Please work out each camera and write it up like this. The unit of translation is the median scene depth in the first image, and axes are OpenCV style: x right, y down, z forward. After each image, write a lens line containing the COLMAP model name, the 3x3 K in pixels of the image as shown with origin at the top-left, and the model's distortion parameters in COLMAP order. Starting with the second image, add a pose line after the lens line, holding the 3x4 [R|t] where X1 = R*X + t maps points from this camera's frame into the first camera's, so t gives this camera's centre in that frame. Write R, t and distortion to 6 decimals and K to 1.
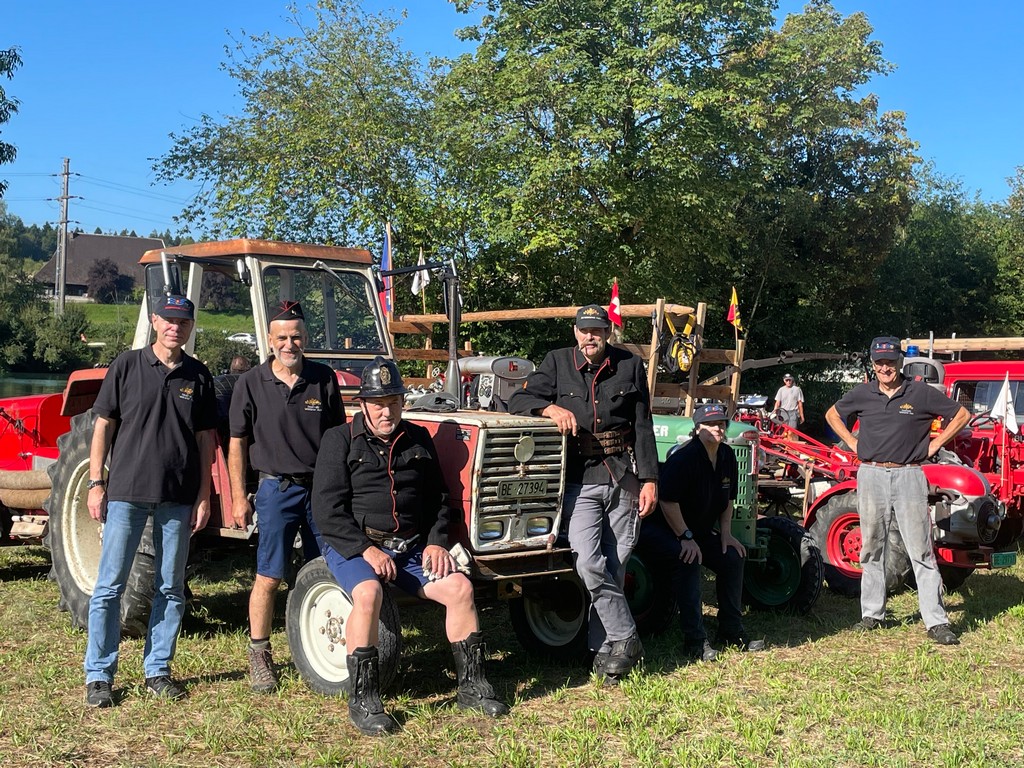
lens RADIAL K [[1401.1, 0, 512.0], [0, 1401.1, 384.0], [0, 0, 1]] dist [0.025638, 0.027496]
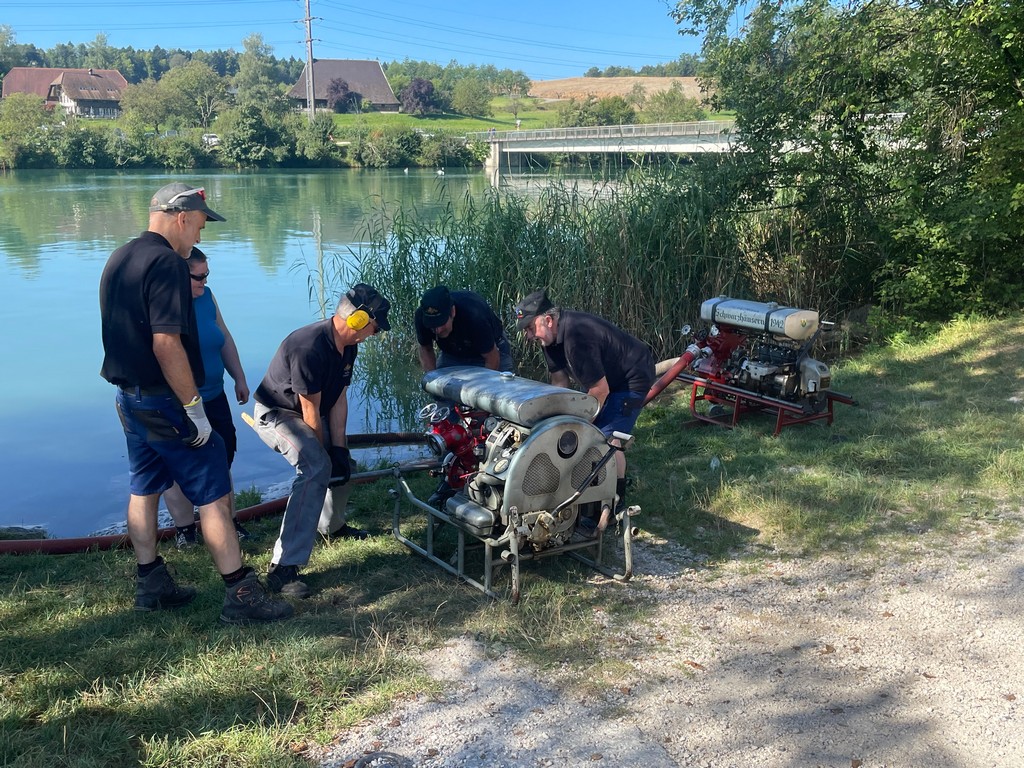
lens RADIAL K [[947.9, 0, 512.0], [0, 947.9, 384.0], [0, 0, 1]] dist [0.037420, -0.079769]
pose [[0.993881, -0.012351, -0.109764, -0.048072], [0.036463, 0.974708, 0.220485, -0.000419], [0.104264, -0.223139, 0.969195, 0.127236]]
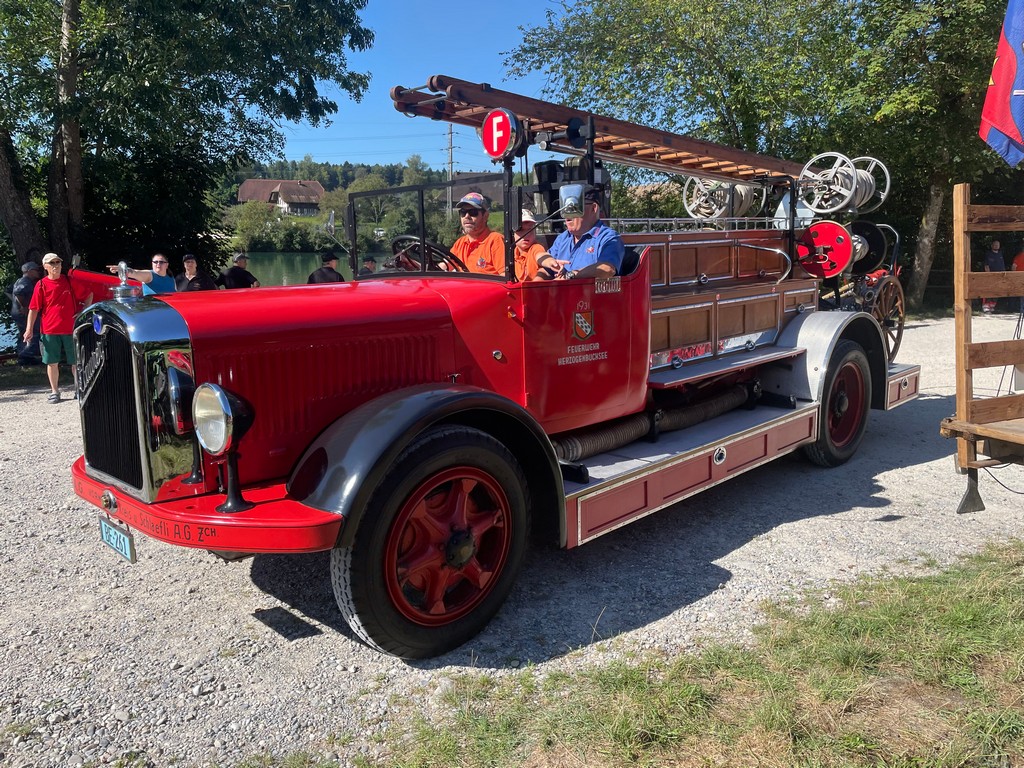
lens RADIAL K [[764.0, 0, 512.0], [0, 764.0, 384.0], [0, 0, 1]] dist [0.004514, 0.000343]
pose [[0.971415, 0.012412, -0.237061, -0.018182], [0.027629, 0.985934, 0.164838, -0.001181], [0.235772, -0.166676, 0.957408, 0.067299]]
